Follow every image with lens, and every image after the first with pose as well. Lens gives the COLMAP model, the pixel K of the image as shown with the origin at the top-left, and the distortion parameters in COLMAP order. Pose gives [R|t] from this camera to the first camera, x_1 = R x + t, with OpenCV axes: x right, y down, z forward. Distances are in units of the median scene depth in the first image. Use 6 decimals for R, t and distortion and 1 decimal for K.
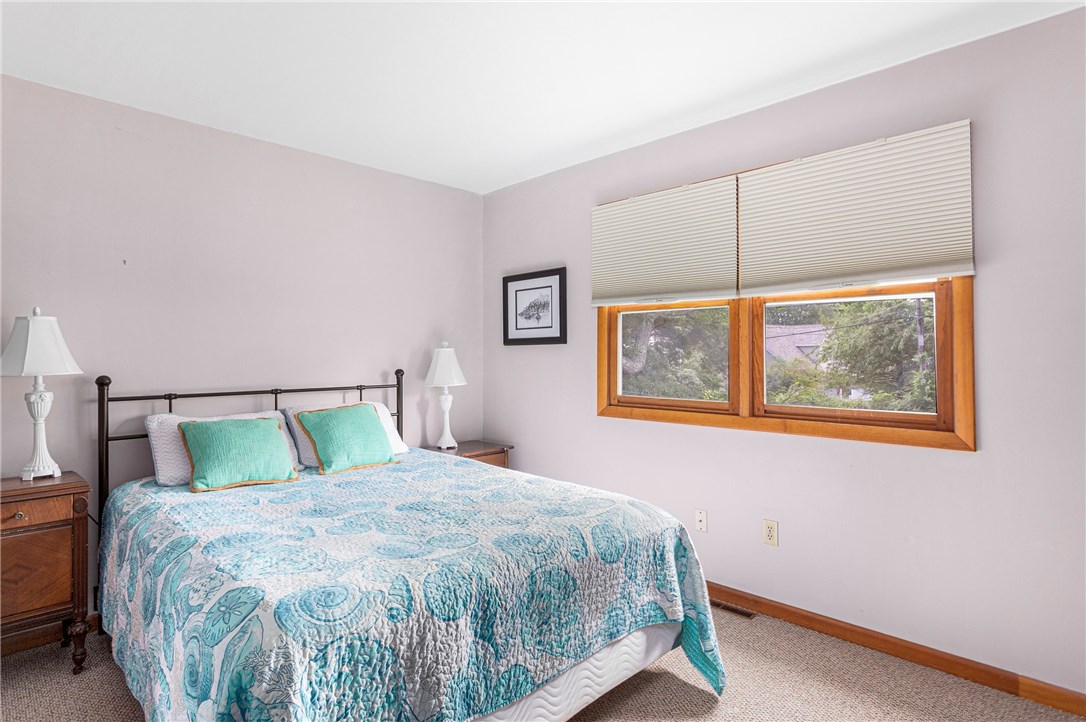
lens RADIAL K [[578.9, 0, 537.9], [0, 578.9, 356.2], [0, 0, 1]] dist [-0.003693, 0.003633]
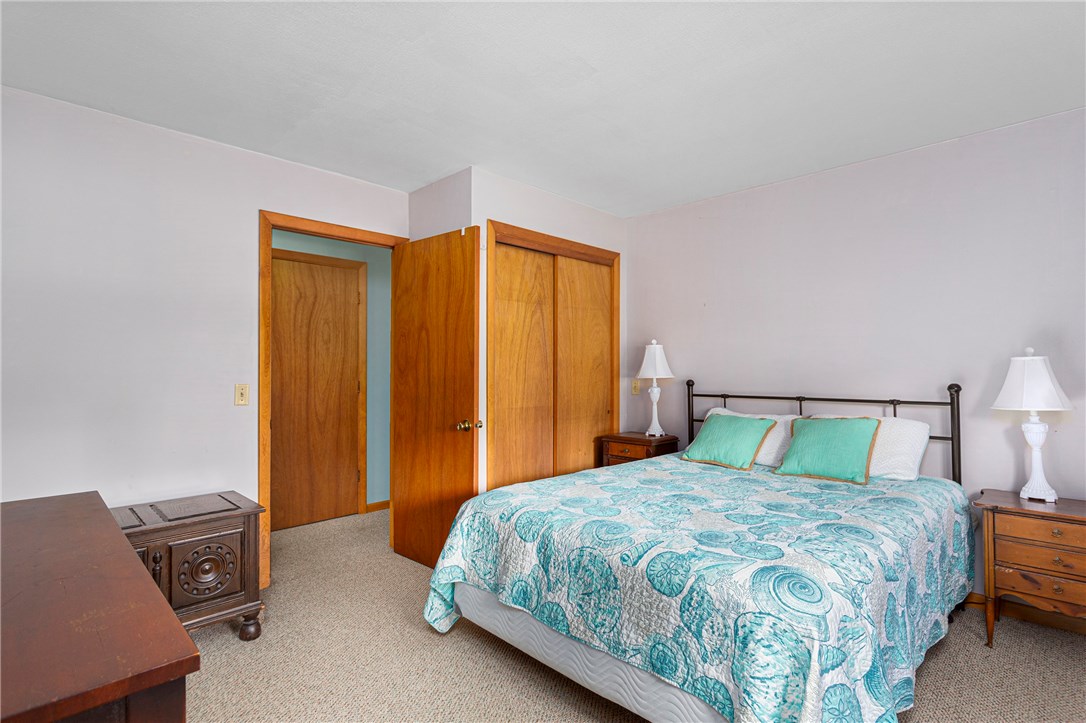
lens RADIAL K [[527.1, 0, 541.5], [0, 527.1, 365.5], [0, 0, 1]] dist [-0.000602, 0.002914]
pose [[-0.000388, -0.000739, -1.000000, 0.995895], [0.003344, 0.999994, -0.000741, -0.009066], [0.999994, -0.003345, -0.000386, 0.824026]]
